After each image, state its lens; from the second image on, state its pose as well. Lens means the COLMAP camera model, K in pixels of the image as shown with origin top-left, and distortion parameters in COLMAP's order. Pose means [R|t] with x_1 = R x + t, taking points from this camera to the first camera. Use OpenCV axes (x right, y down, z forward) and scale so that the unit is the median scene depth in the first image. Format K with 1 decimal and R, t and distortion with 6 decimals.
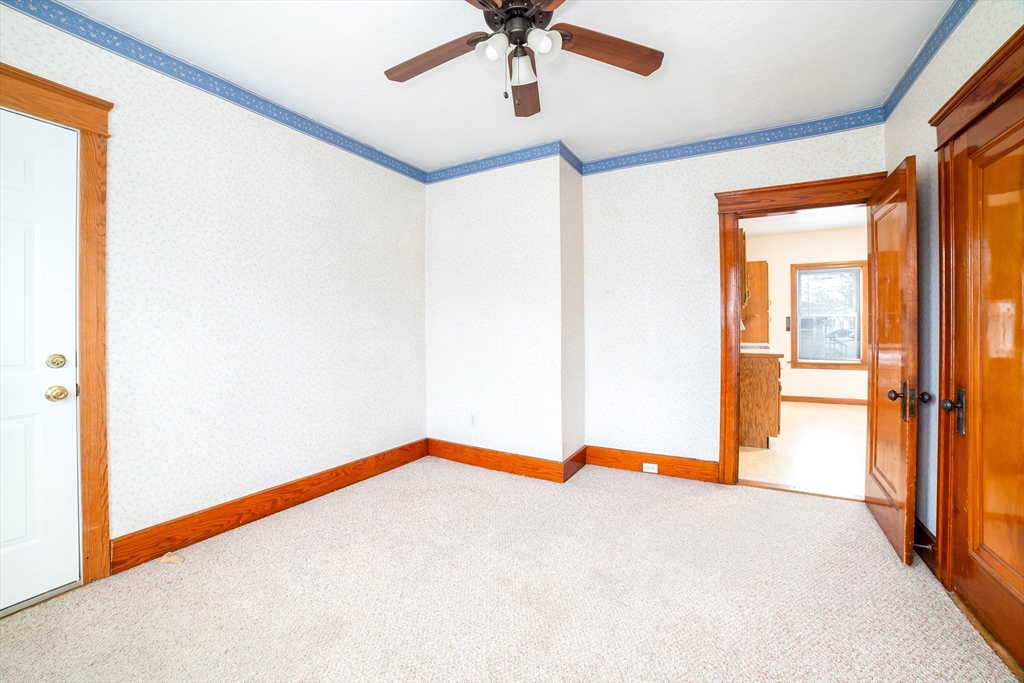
lens RADIAL K [[422.9, 0, 497.1], [0, 422.9, 330.6], [0, 0, 1]] dist [-0.113189, 0.039659]
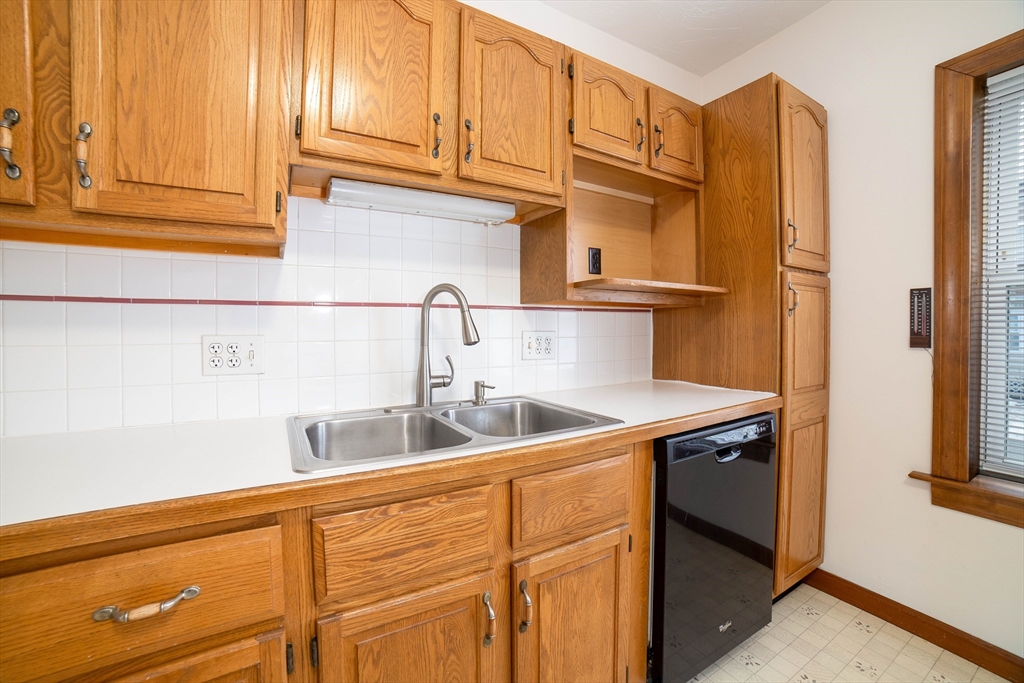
lens RADIAL K [[422.9, 0, 497.1], [0, 422.9, 330.6], [0, 0, 1]] dist [-0.113189, 0.039659]
pose [[0.871368, 0.007838, -0.490567, 1.137502], [-0.006981, 0.999969, 0.003576, -0.015183], [0.490580, 0.000309, 0.871396, 1.236730]]
